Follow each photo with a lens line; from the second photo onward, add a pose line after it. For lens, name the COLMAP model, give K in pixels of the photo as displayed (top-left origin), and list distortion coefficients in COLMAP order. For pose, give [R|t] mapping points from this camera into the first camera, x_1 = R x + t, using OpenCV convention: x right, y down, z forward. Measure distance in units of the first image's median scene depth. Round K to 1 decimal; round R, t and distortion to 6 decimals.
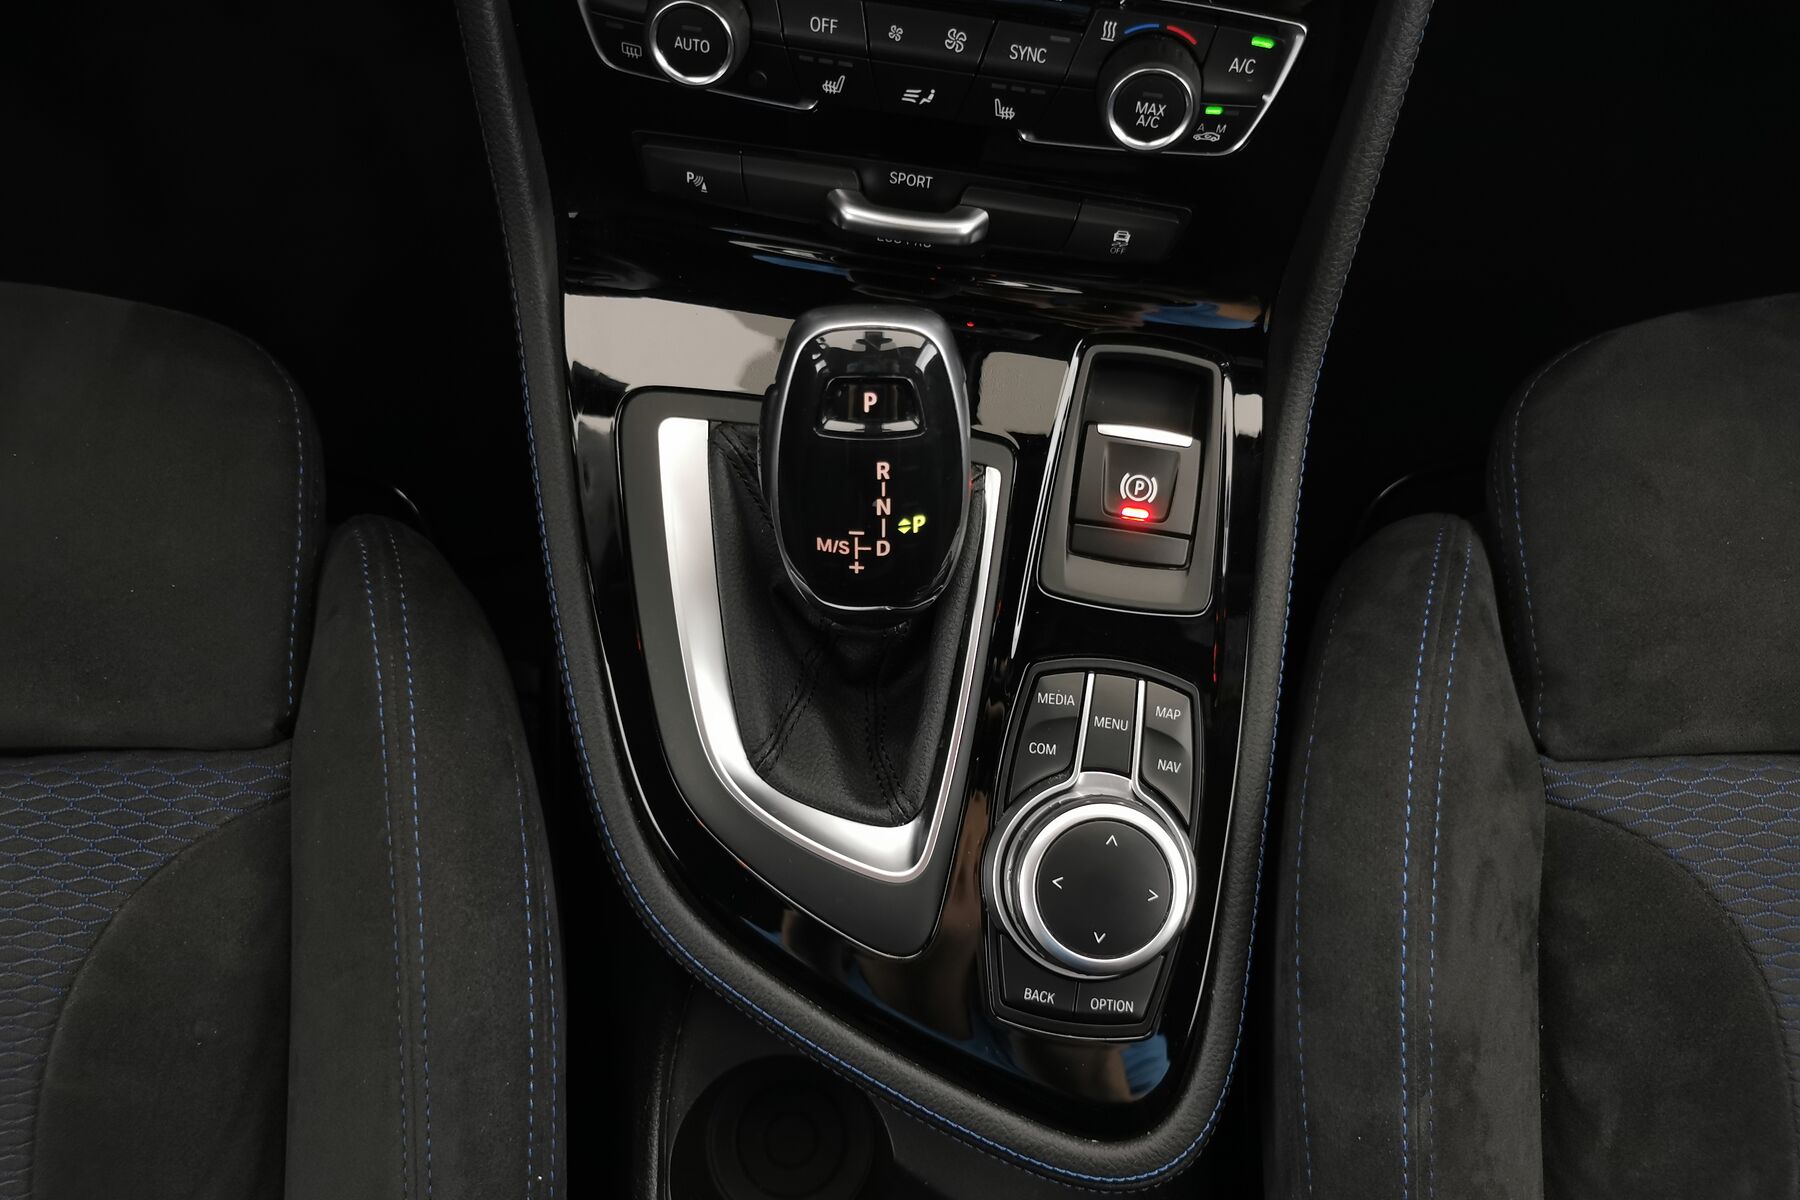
lens RADIAL K [[1415.8, 0, 900.0], [0, 1415.8, 600.0], [0, 0, 1]] dist [0.012039, -0.006550]
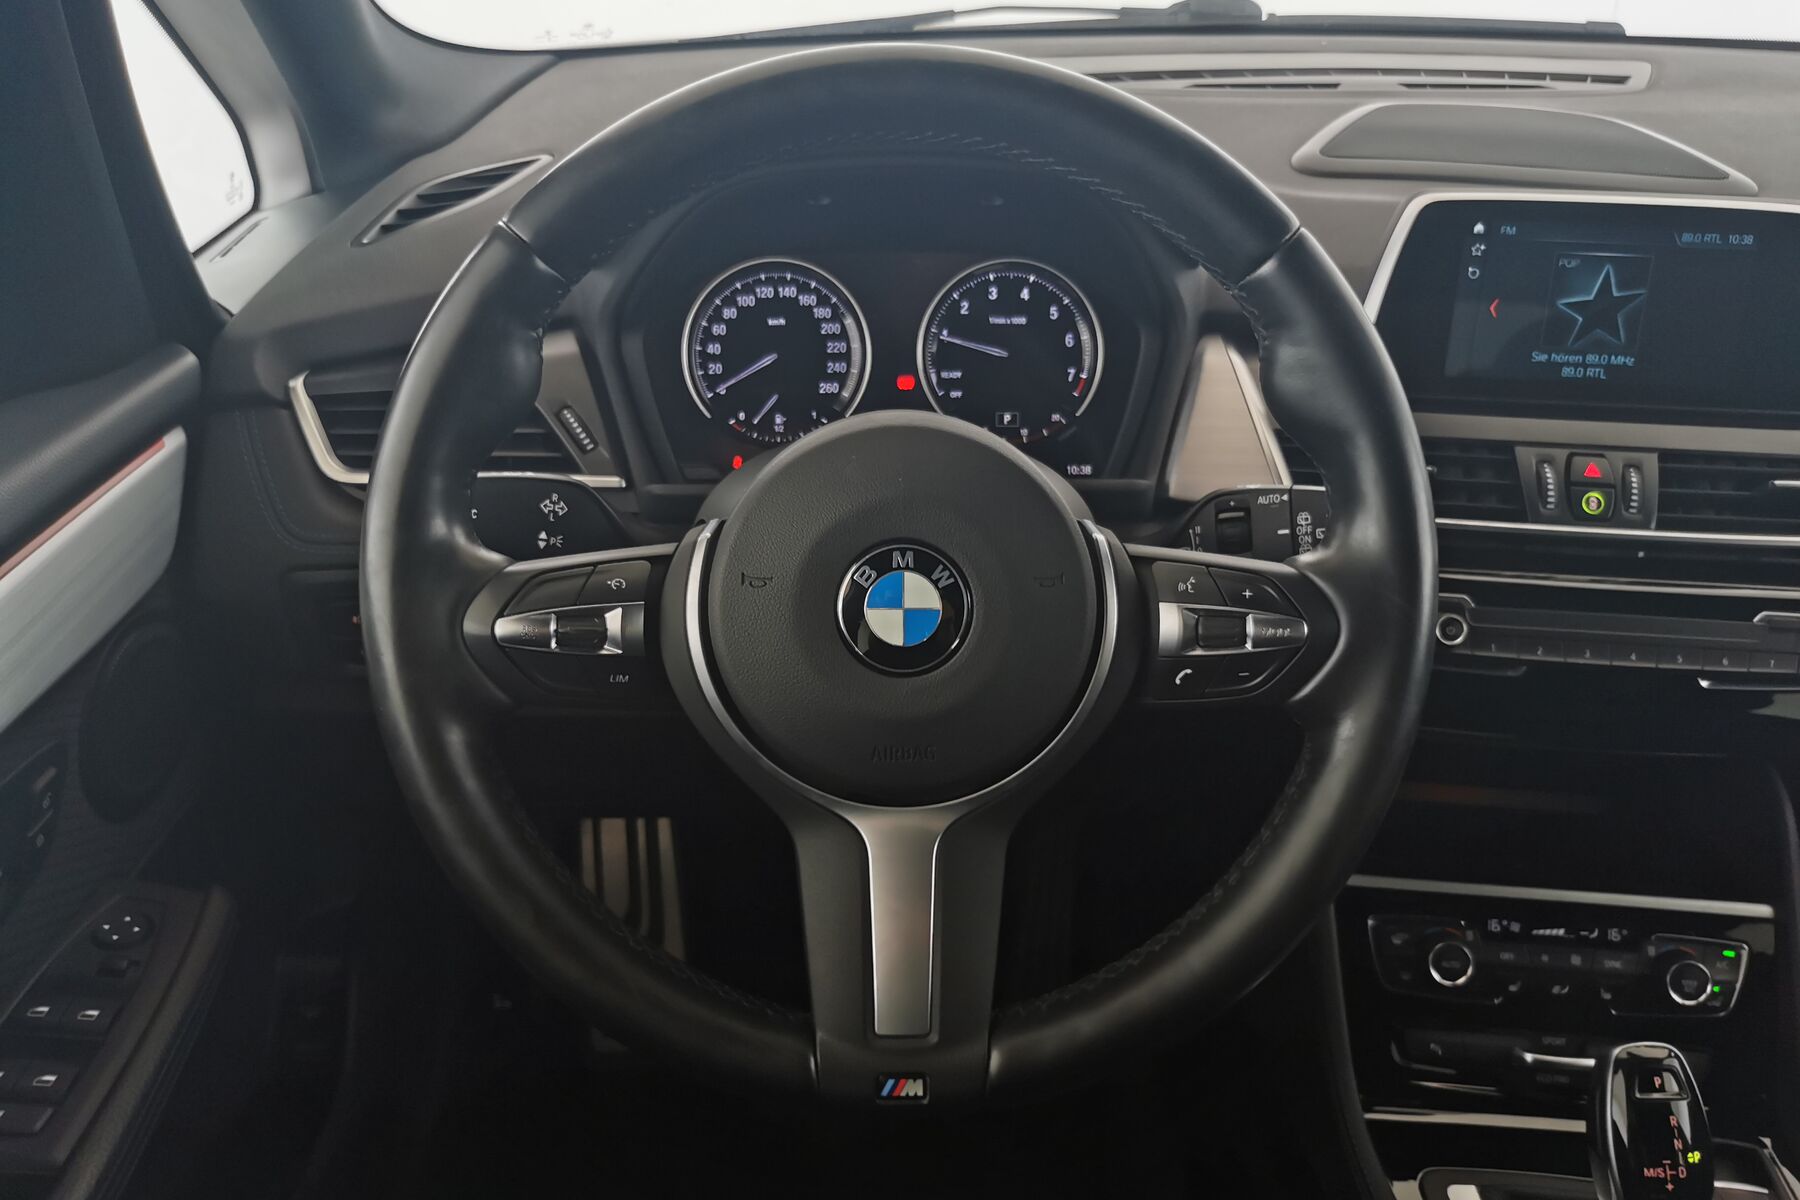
lens RADIAL K [[1415.8, 0, 900.0], [0, 1415.8, 600.0], [0, 0, 1]] dist [0.012039, -0.006550]
pose [[0.999105, -0.035123, 0.023556, -0.946048], [0.040772, 0.652067, -0.757064, 0.756850], [0.011230, 0.757348, 0.652915, -0.711132]]
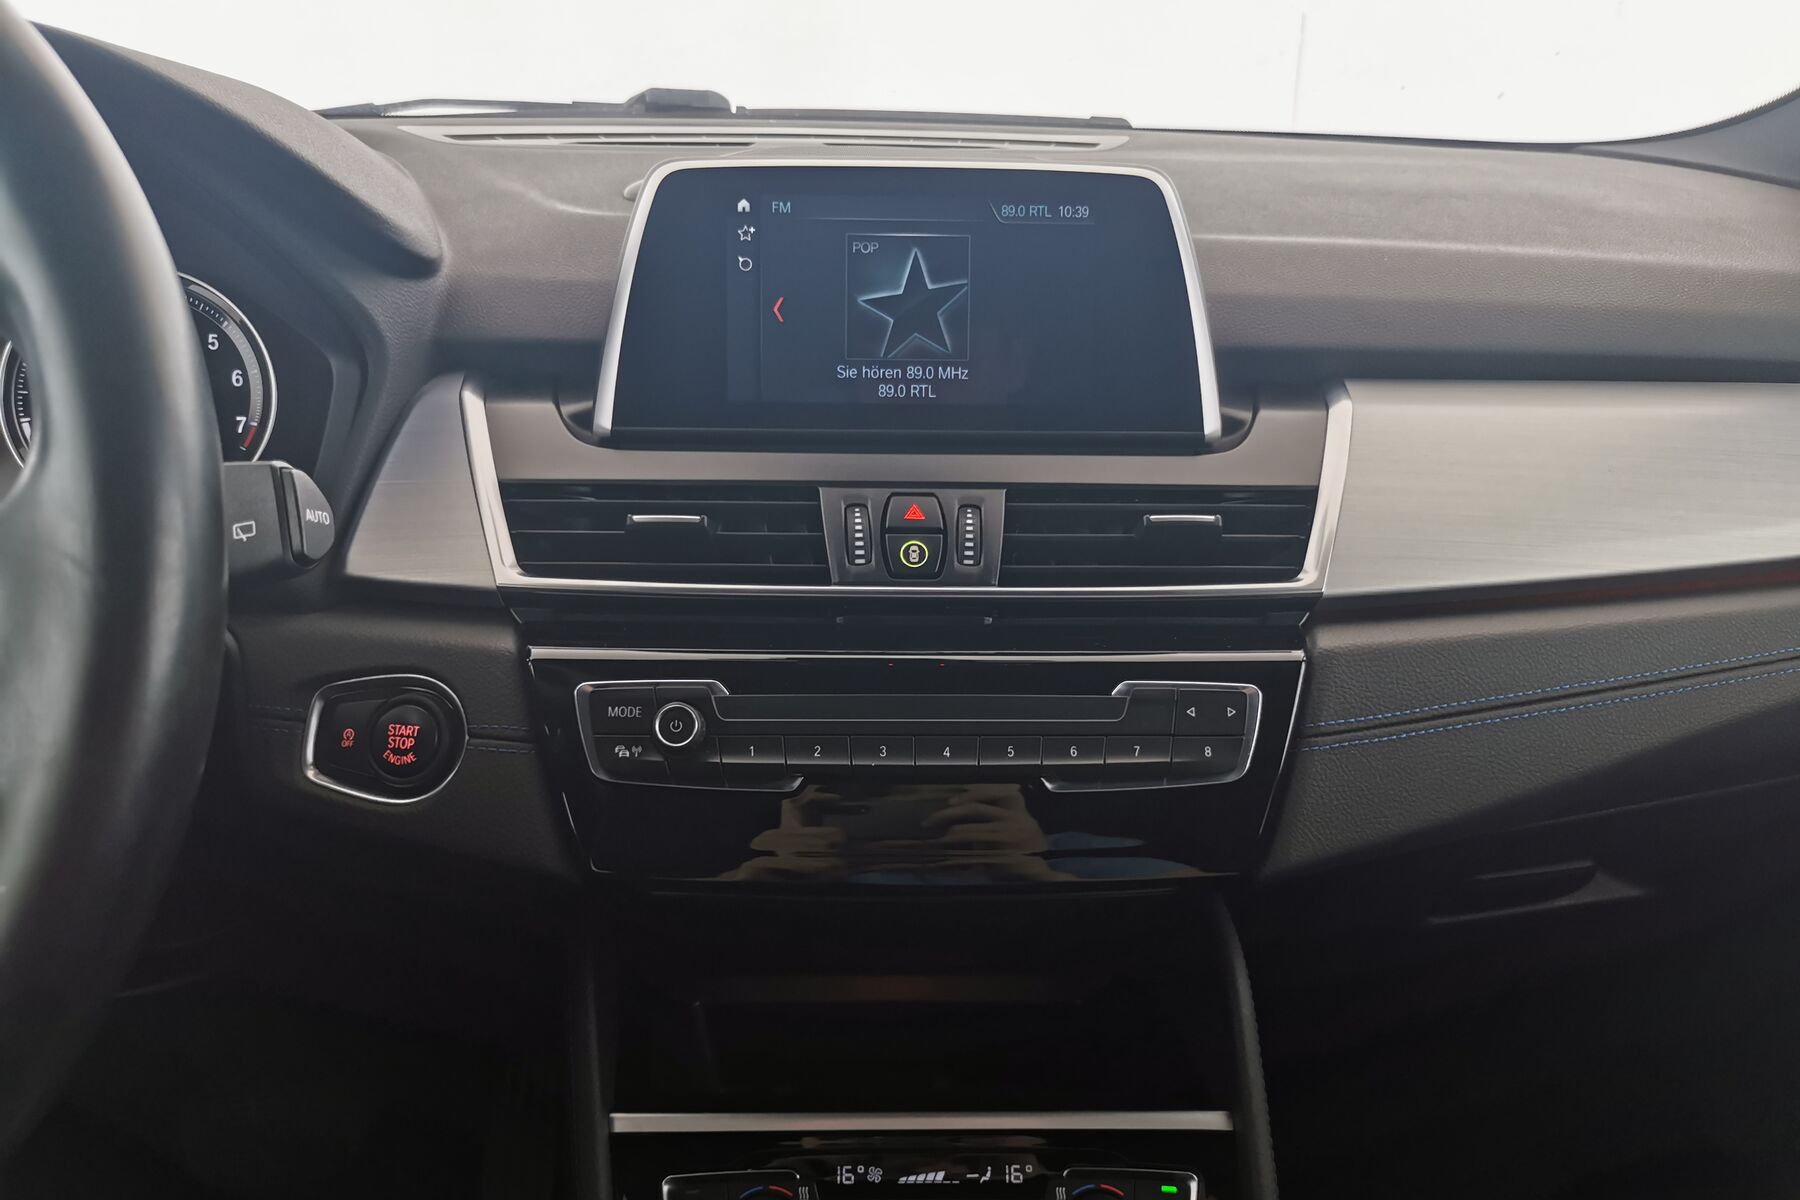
lens RADIAL K [[1415.8, 0, 900.0], [0, 1415.8, 600.0], [0, 0, 1]] dist [0.012039, -0.006550]
pose [[0.987377, -0.069732, 0.142212, -0.164923], [0.157973, 0.498541, -0.852350, 0.466661], [-0.011463, 0.864057, 0.503264, -0.204625]]
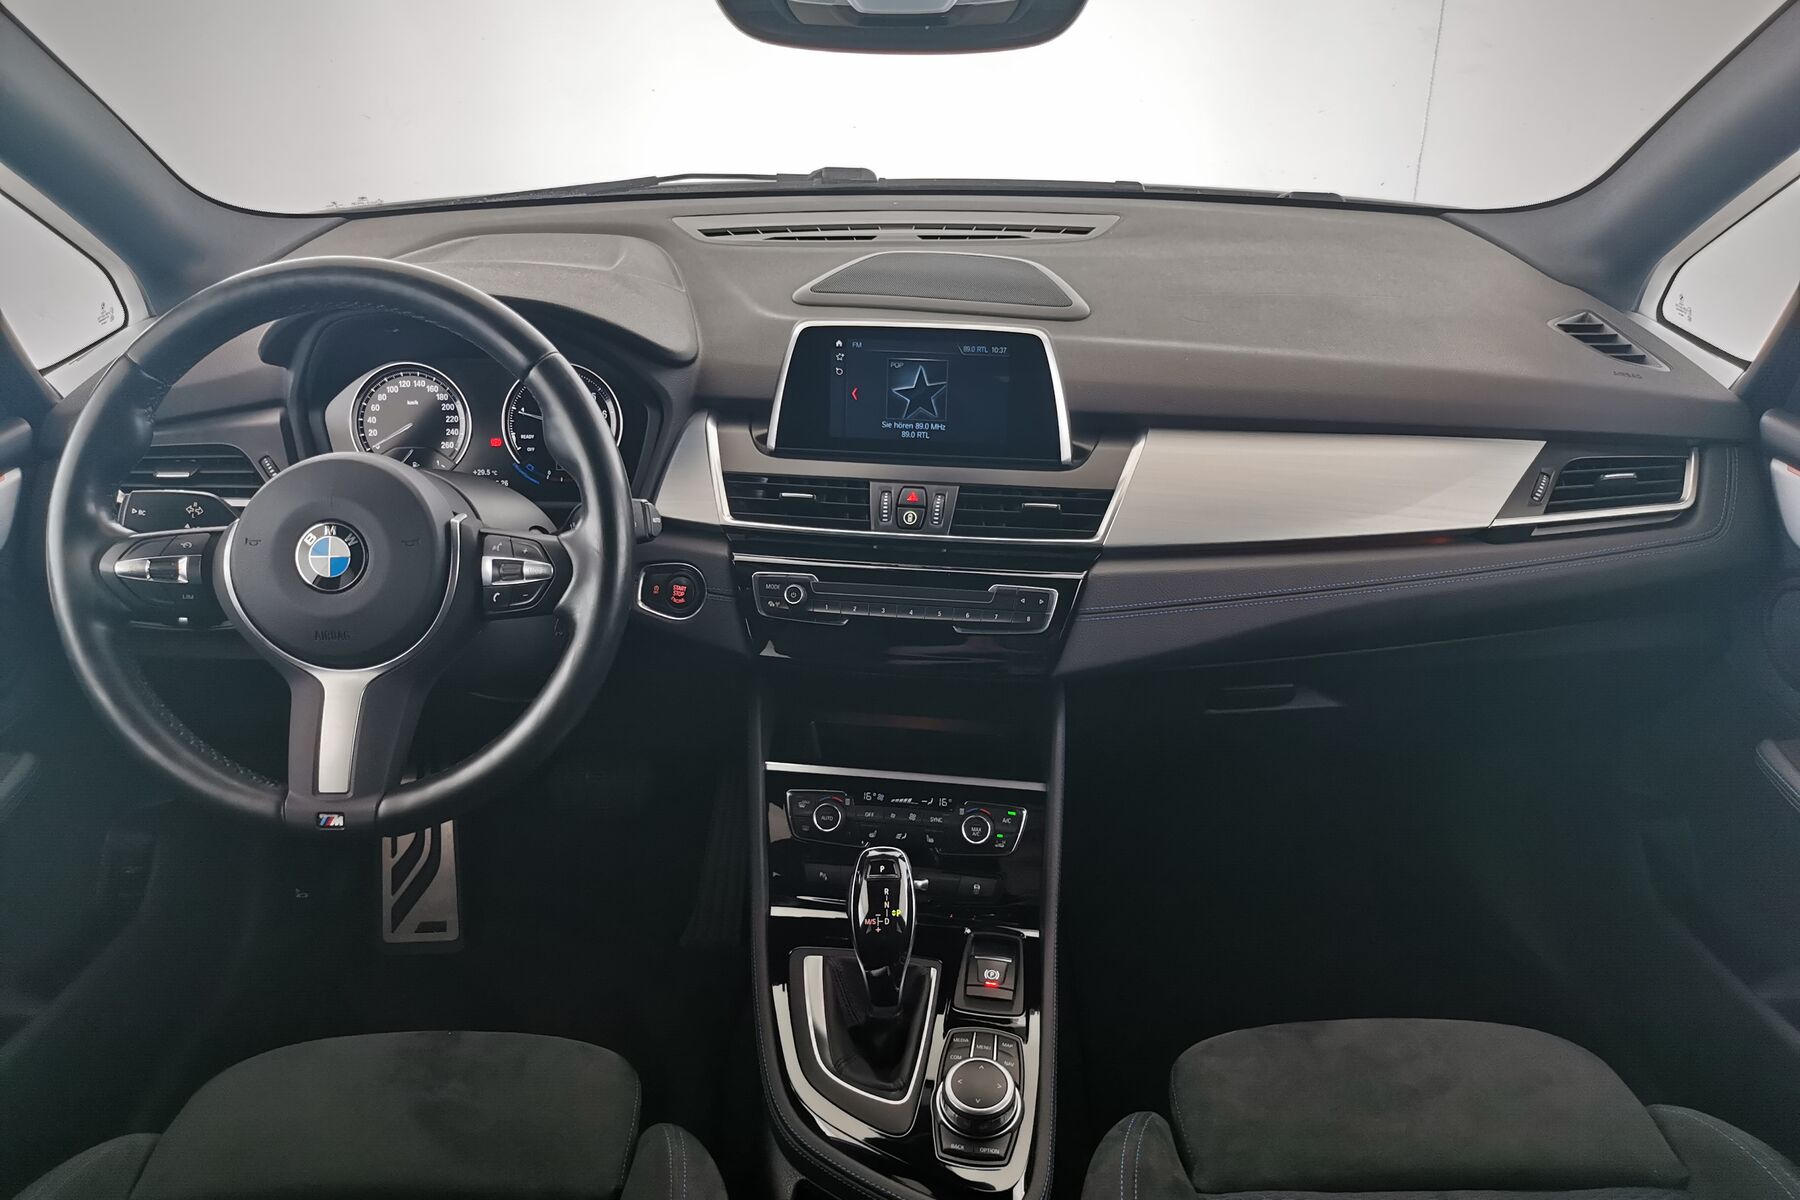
lens RADIAL K [[1397.3, 0, 900.0], [0, 1397.3, 600.0], [0, 0, 1]] dist [0.025723, -0.006506]
pose [[0.999328, -0.030978, -0.019611, 0.085801], [0.003506, 0.613177, -0.789938, 1.703976], [0.036496, 0.789338, 0.612873, -1.223262]]
